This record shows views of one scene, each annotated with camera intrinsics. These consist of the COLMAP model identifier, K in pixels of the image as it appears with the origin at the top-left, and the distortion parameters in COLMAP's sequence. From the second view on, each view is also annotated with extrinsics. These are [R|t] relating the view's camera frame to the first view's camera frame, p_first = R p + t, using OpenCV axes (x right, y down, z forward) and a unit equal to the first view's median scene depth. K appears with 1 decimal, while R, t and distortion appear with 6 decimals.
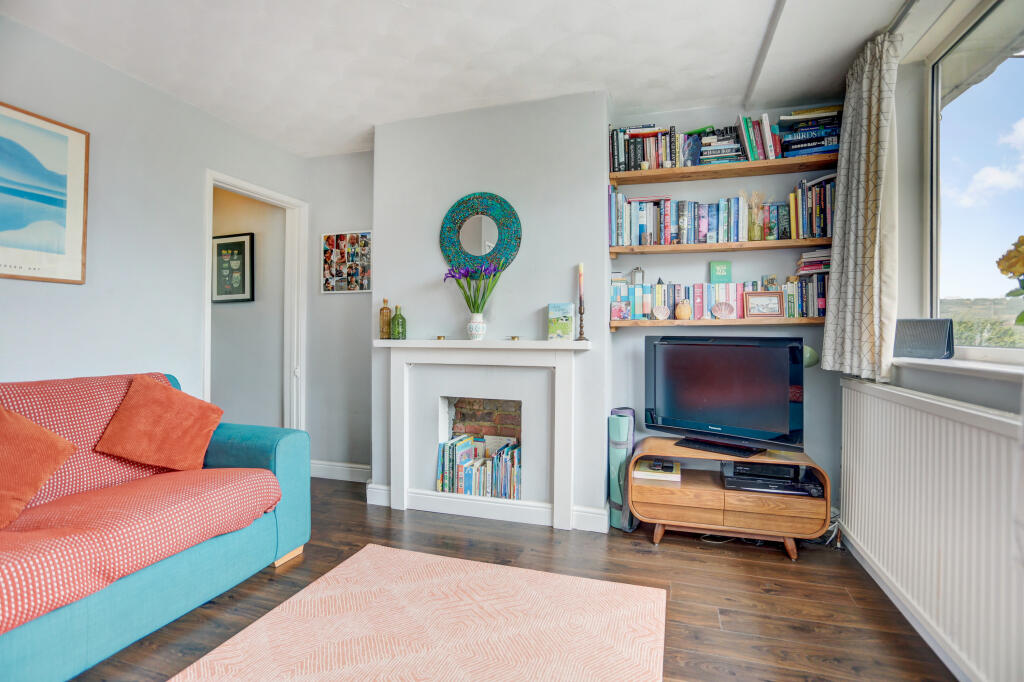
lens RADIAL K [[493.8, 0, 512.0], [0, 493.8, 341.0], [0, 0, 1]] dist [-0.026938, 0.000558]
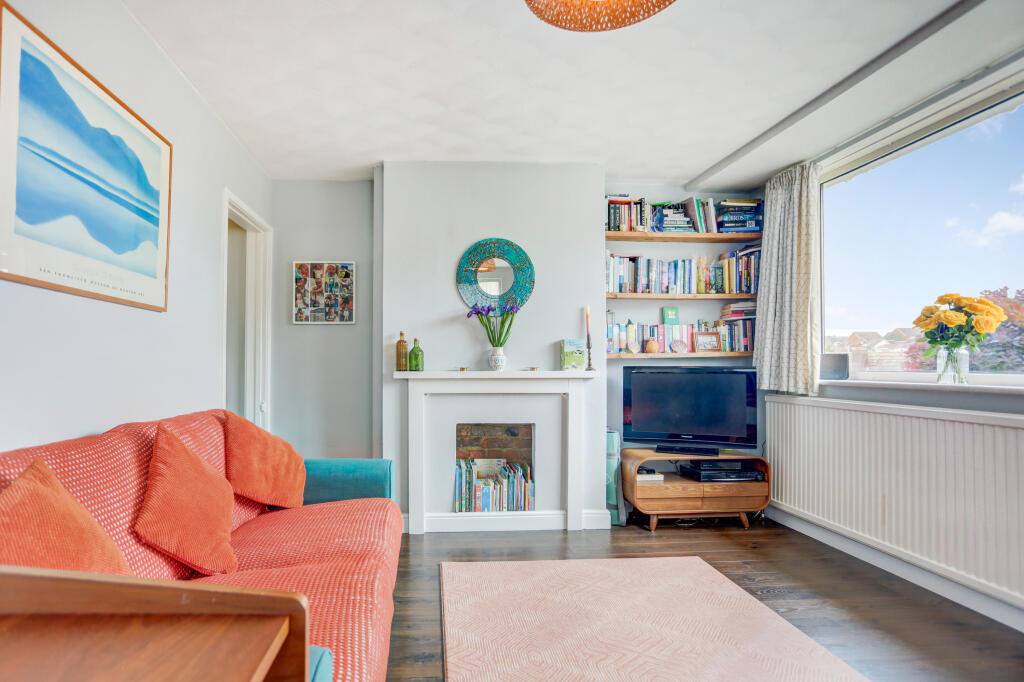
lens RADIAL K [[492.0, 0, 511.7], [0, 492.0, 369.0], [0, 0, 1]] dist [-0.024253, -0.000236]
pose [[0.935357, -0.008060, 0.353613, -0.436232], [0.010130, 0.999941, -0.004003, -0.001342], [-0.353560, 0.007326, 0.935383, -0.048014]]
